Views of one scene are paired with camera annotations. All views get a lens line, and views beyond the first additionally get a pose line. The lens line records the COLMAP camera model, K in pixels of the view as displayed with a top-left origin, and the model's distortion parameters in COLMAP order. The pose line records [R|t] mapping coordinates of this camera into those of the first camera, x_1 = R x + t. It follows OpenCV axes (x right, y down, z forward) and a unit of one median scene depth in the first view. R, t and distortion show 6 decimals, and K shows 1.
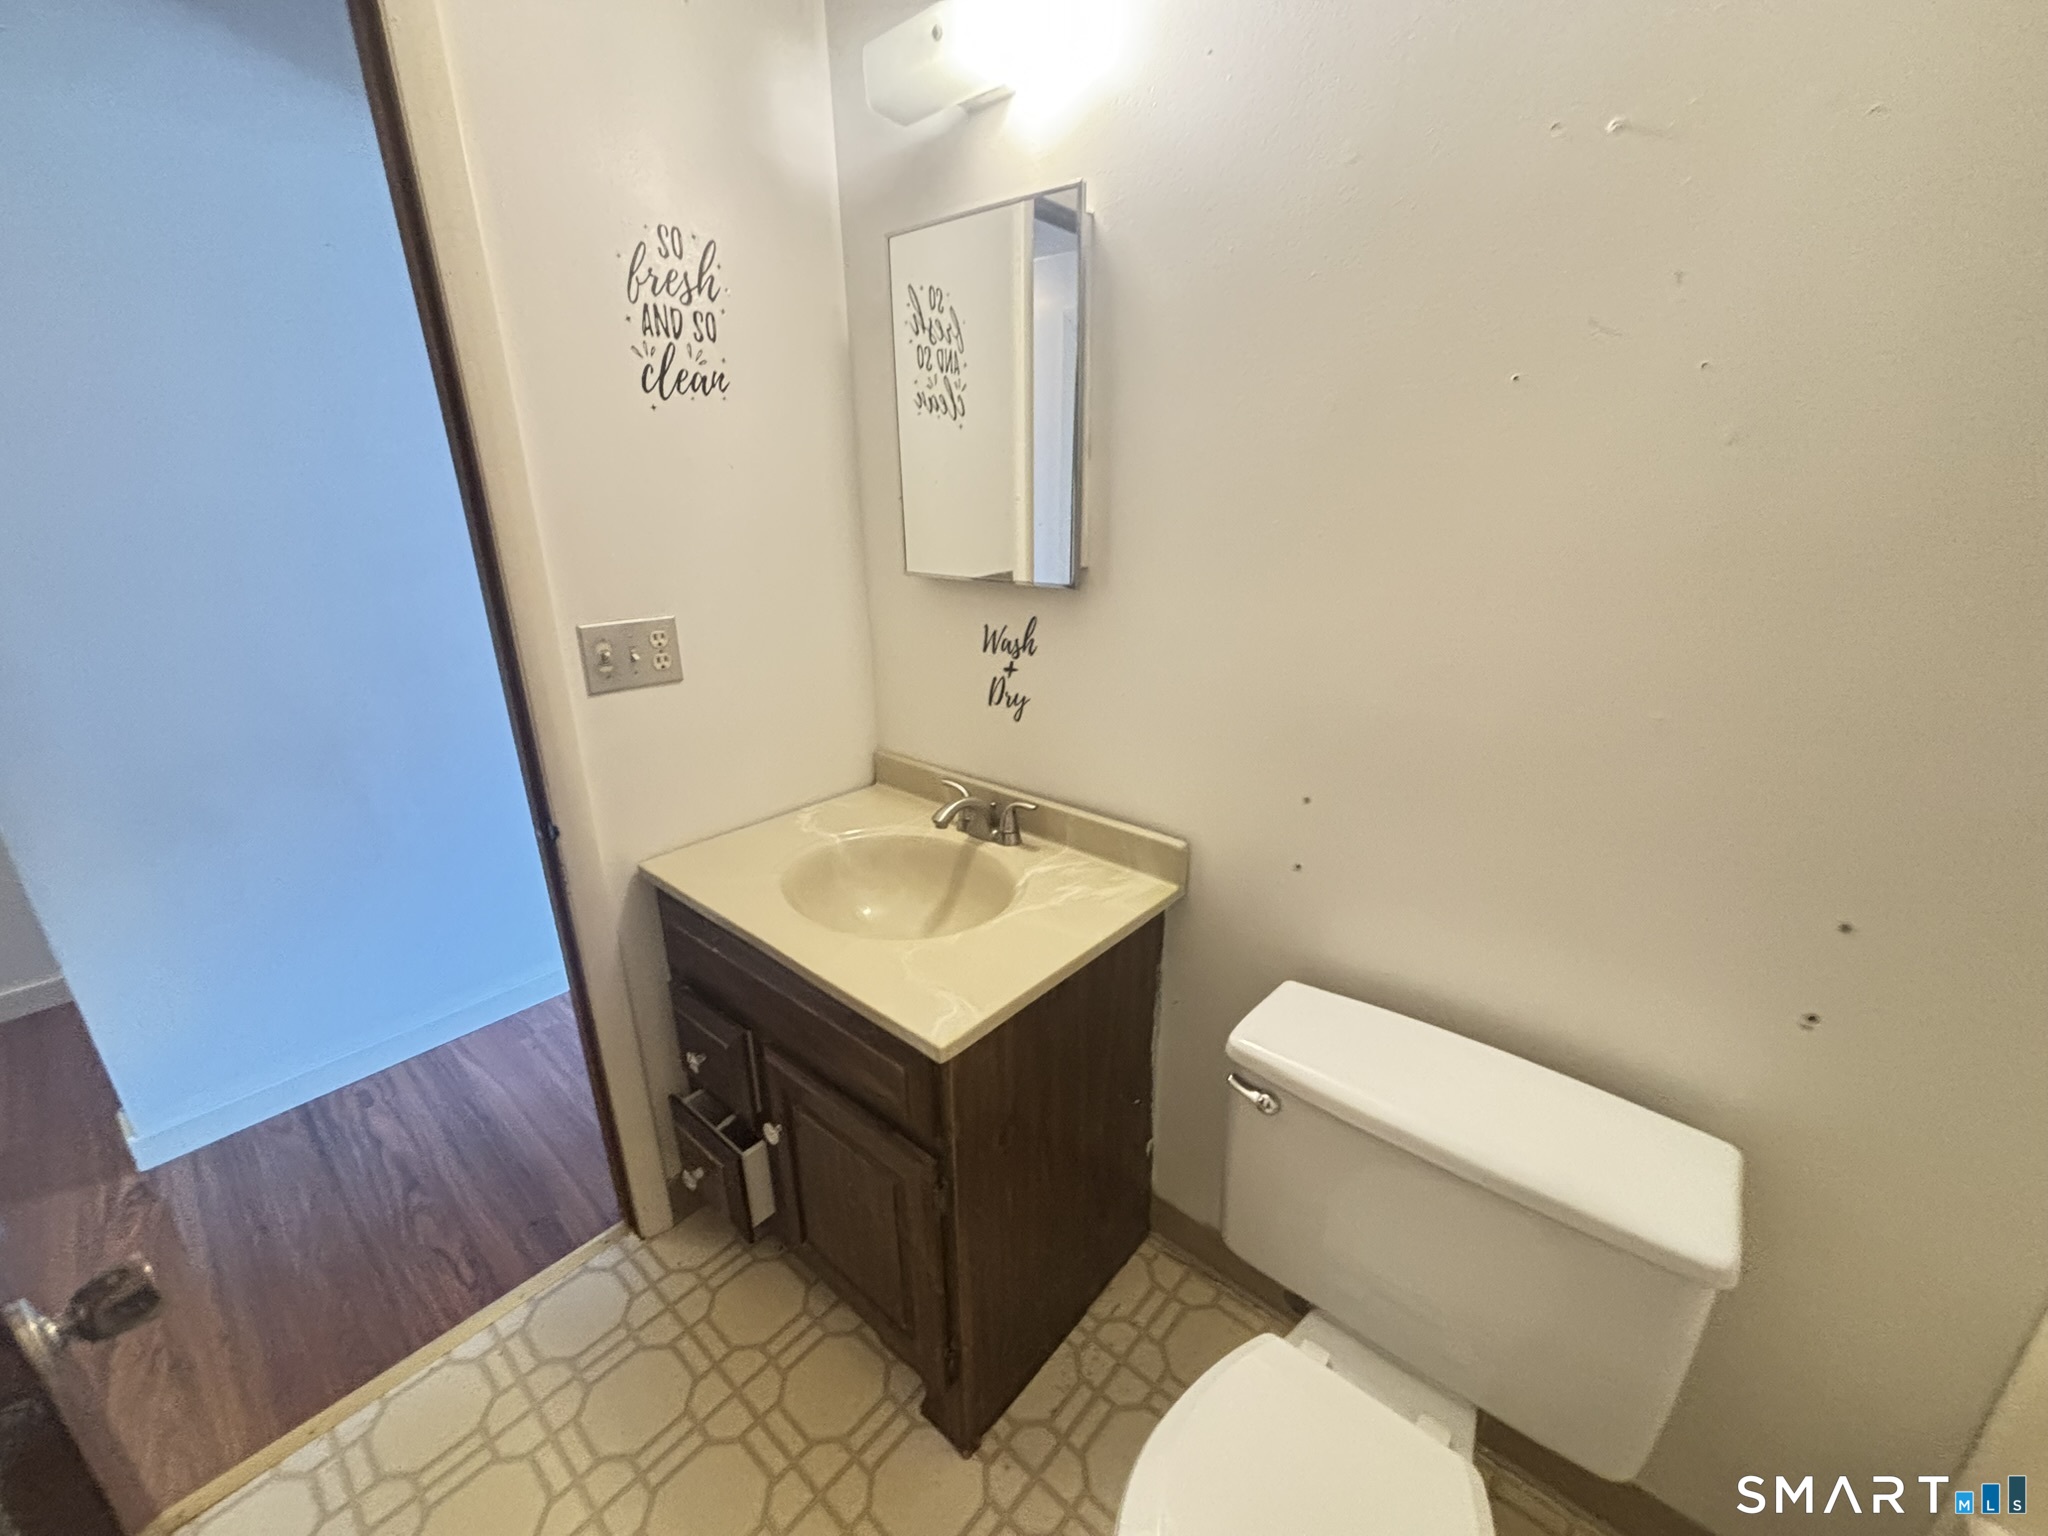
lens RADIAL K [[809.6, 0, 1034.0], [0, 809.6, 775.1], [0, 0, 1]] dist [0.008752, 0.000009]
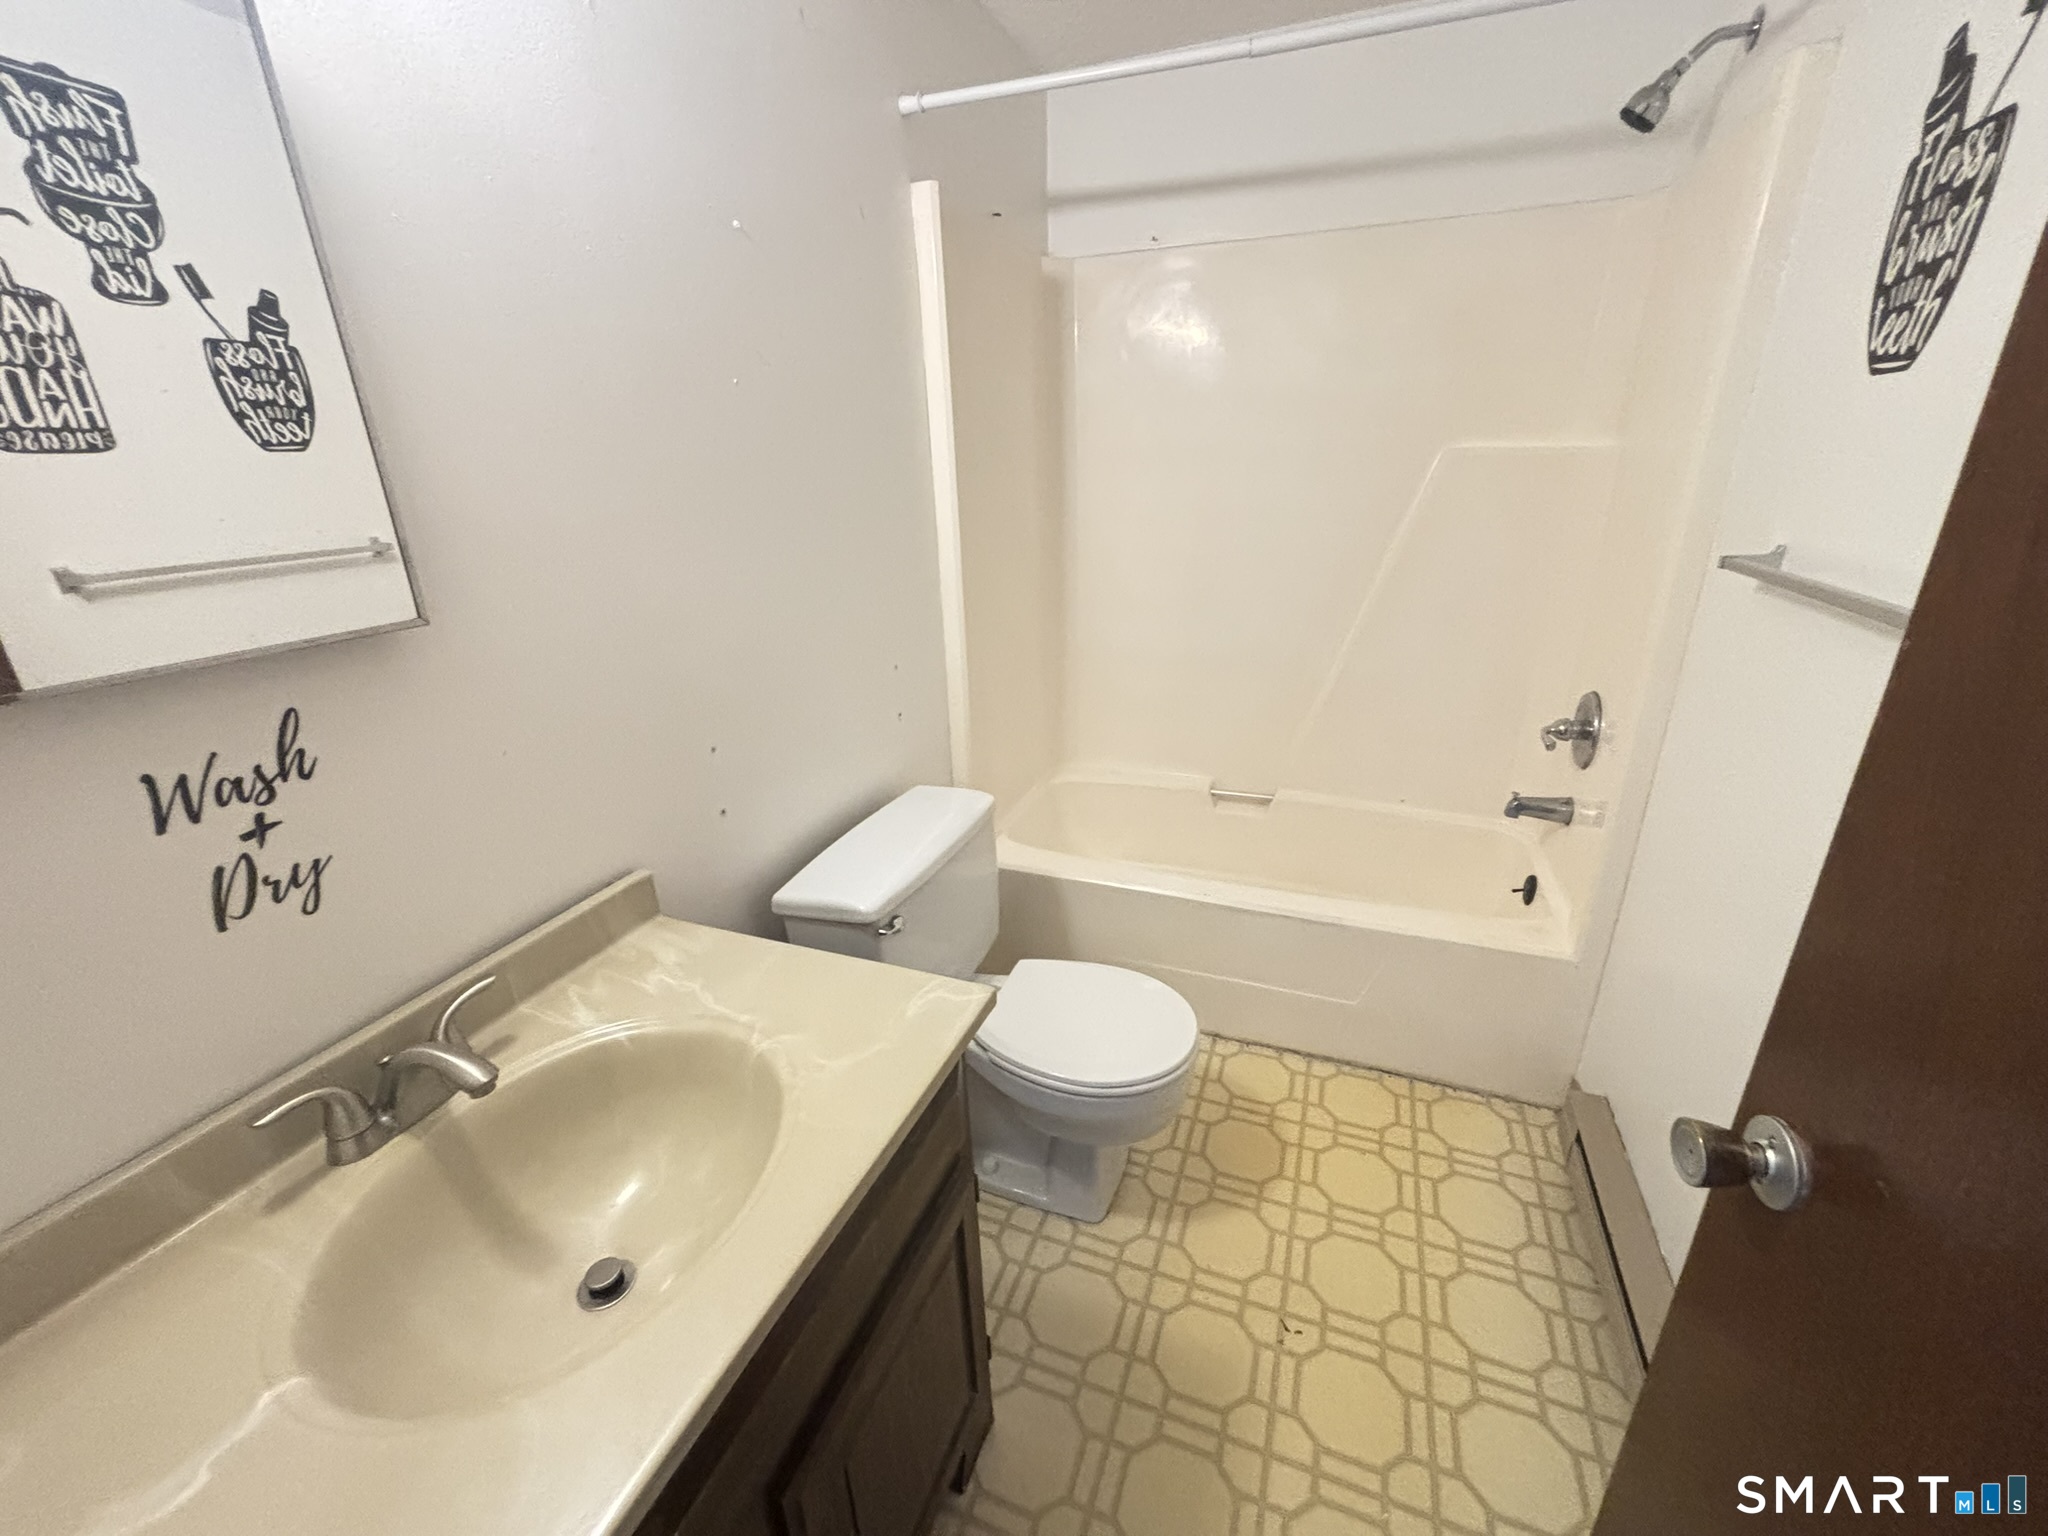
lens RADIAL K [[819.9, 0, 1022.6], [0, 819.9, 767.0], [0, 0, 1]] dist [-0.000153, 0.000542]
pose [[-0.329757, -0.315466, 0.889798, -0.633237], [0.338704, 0.840236, 0.423418, -0.221520], [-0.881215, 0.441003, -0.170224, 0.662306]]
